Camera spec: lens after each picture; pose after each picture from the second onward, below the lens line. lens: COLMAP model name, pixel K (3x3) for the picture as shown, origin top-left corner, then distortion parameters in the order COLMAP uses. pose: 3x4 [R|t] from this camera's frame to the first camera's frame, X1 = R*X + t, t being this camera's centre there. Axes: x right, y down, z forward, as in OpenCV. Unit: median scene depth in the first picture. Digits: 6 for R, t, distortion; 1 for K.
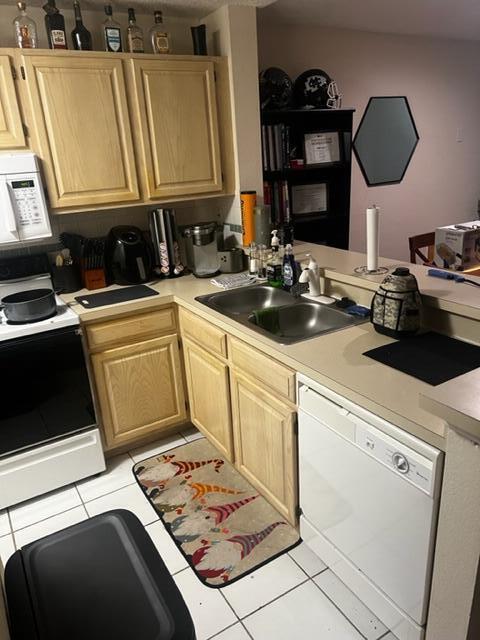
lens RADIAL K [[482.2, 0, 244.2], [0, 482.2, 321.3], [0, 0, 1]] dist [0.017154, -0.033475]
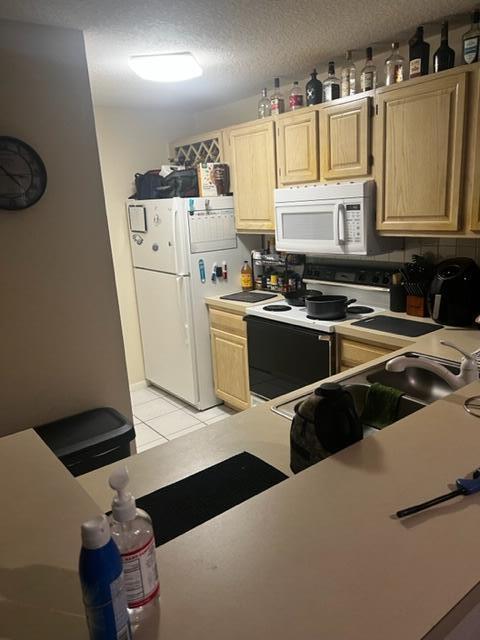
lens RADIAL K [[482.2, 0, 243.1], [0, 482.2, 321.6], [0, 0, 1]] dist [0.017154, -0.033475]
pose [[0.124222, 0.290912, -0.948651, 0.670445], [-0.276292, 0.928386, 0.248518, -0.235045], [0.953012, 0.231234, 0.195703, 0.562795]]
